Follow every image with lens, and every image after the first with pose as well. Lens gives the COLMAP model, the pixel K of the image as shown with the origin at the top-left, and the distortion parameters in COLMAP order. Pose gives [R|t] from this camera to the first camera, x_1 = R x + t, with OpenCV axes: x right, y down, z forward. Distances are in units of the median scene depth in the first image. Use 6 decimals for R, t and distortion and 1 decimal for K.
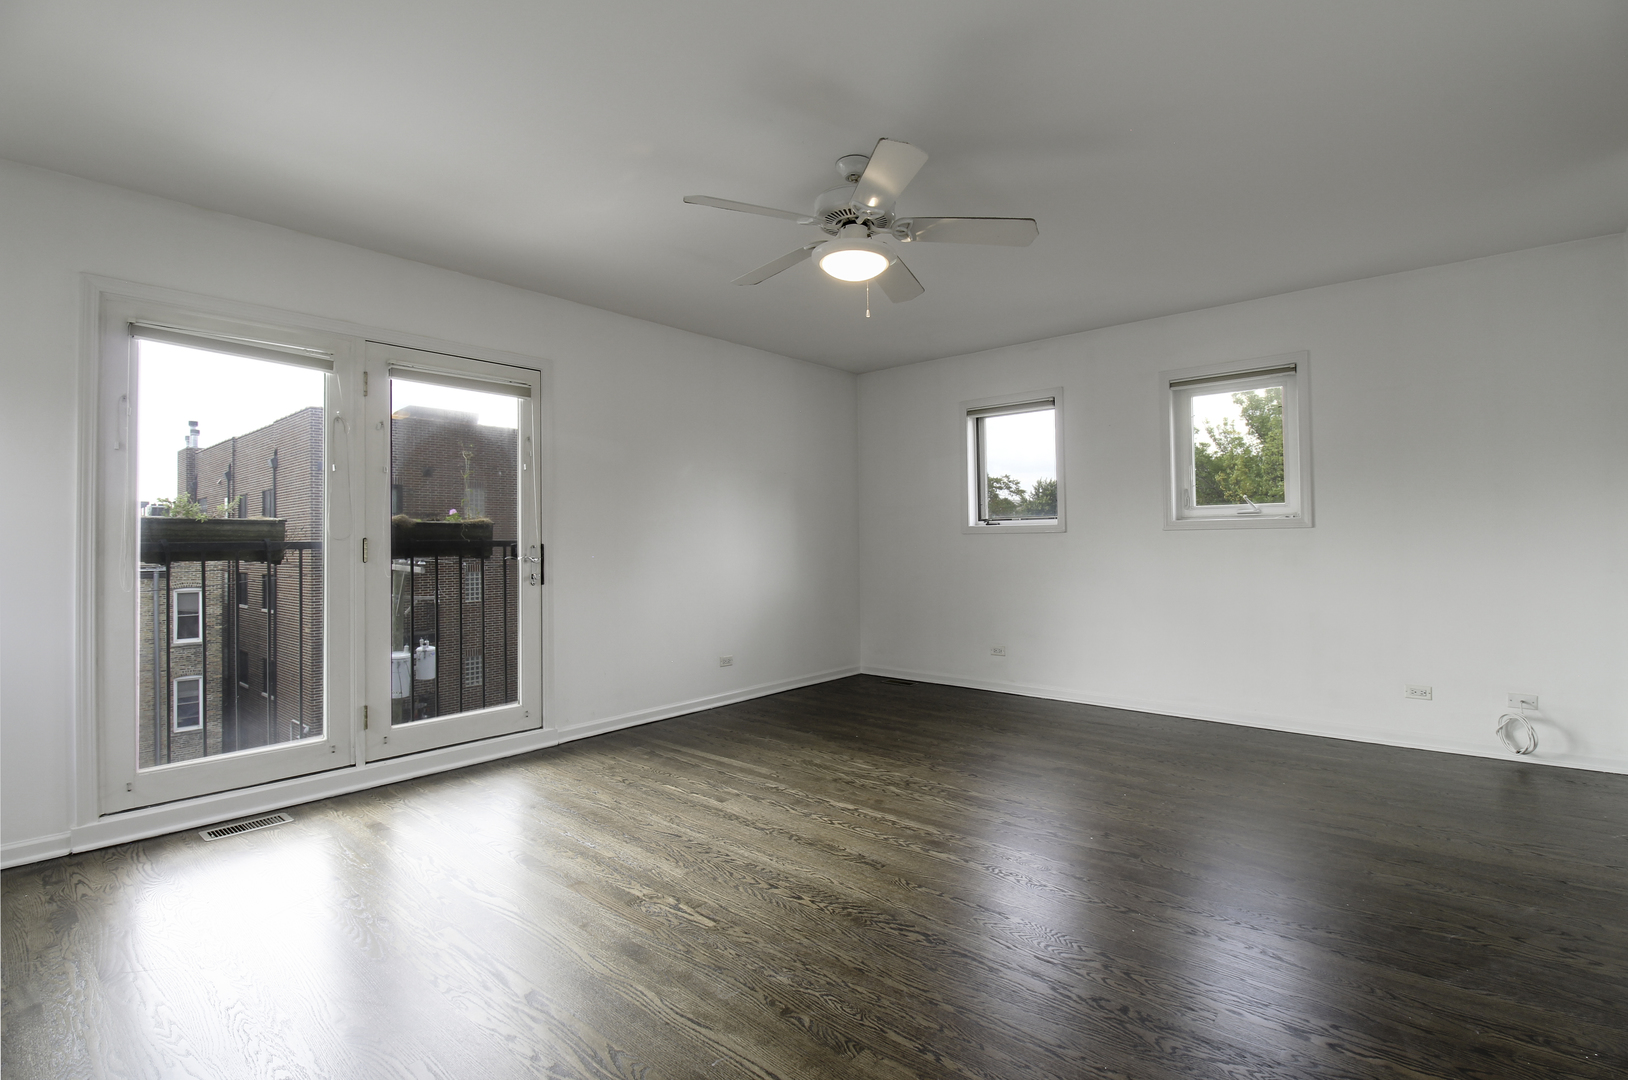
lens RADIAL K [[759.9, 0, 820.0], [0, 759.9, 542.7], [0, 0, 1]] dist [-0.005286, -0.001408]
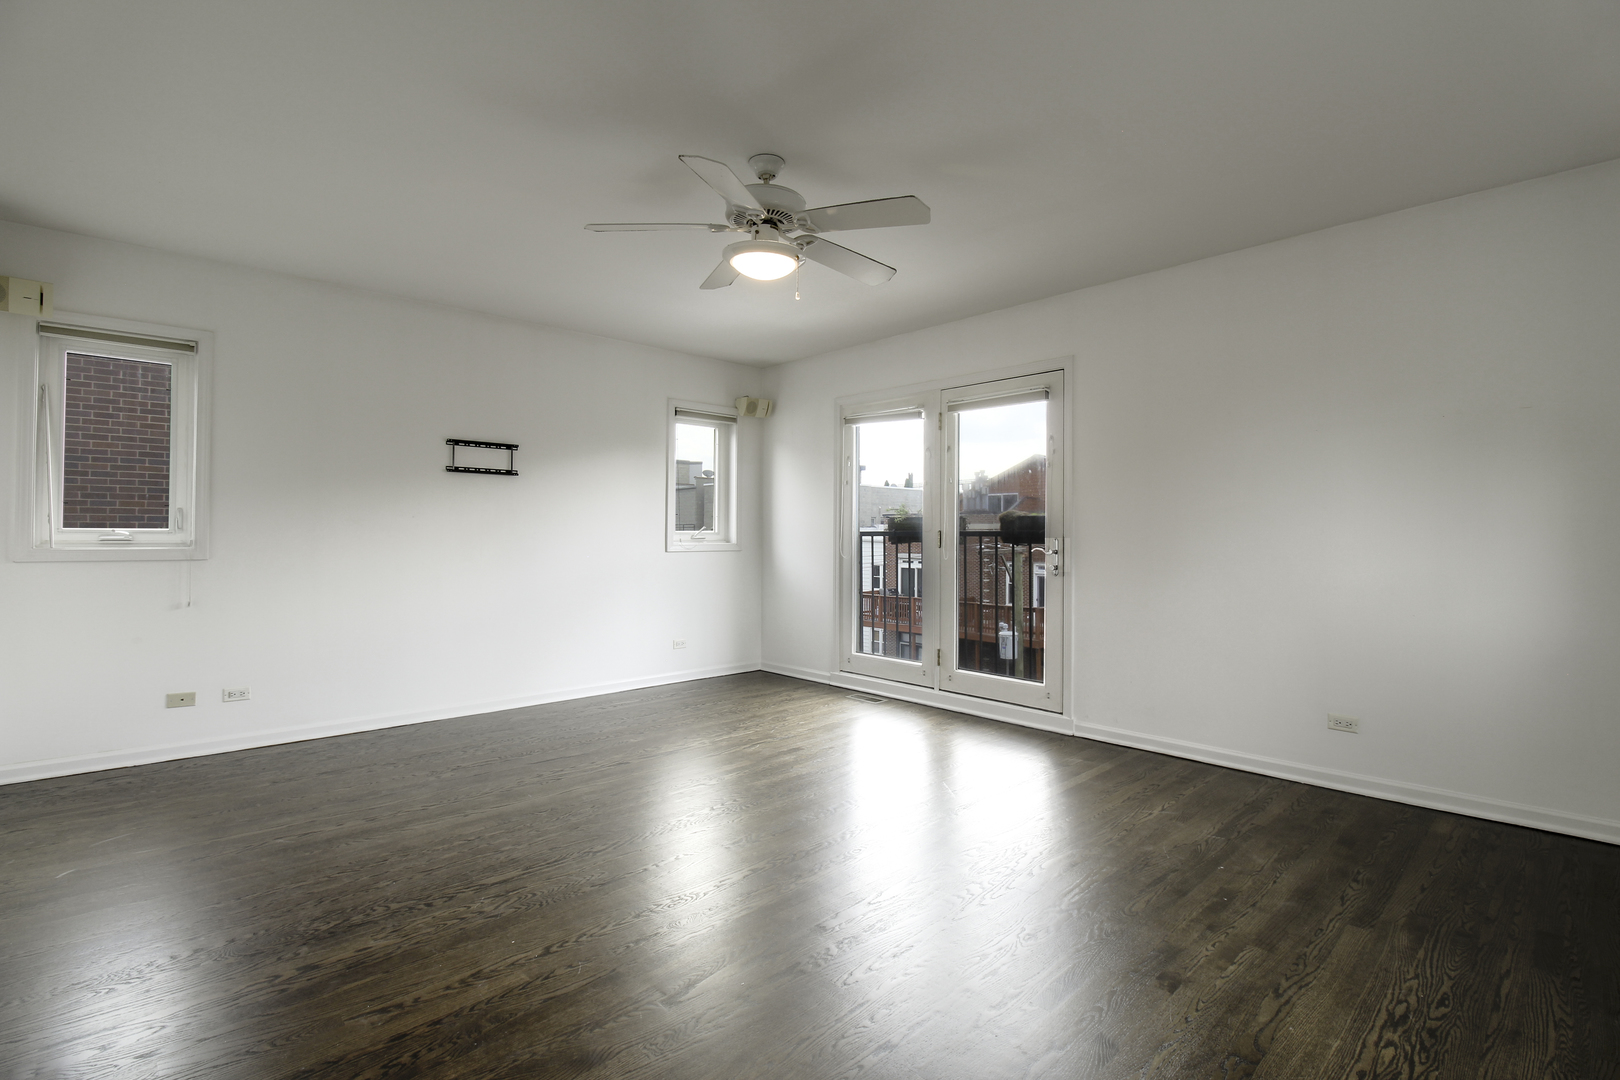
lens RADIAL K [[756.2, 0, 815.6], [0, 756.2, 529.0], [0, 0, 1]] dist [-0.005286, -0.001408]
pose [[-0.113273, 0.000425, -0.993564, 0.825725], [-0.005152, 0.999986, 0.001015, -0.008931], [0.993551, 0.005234, -0.113269, 0.930059]]
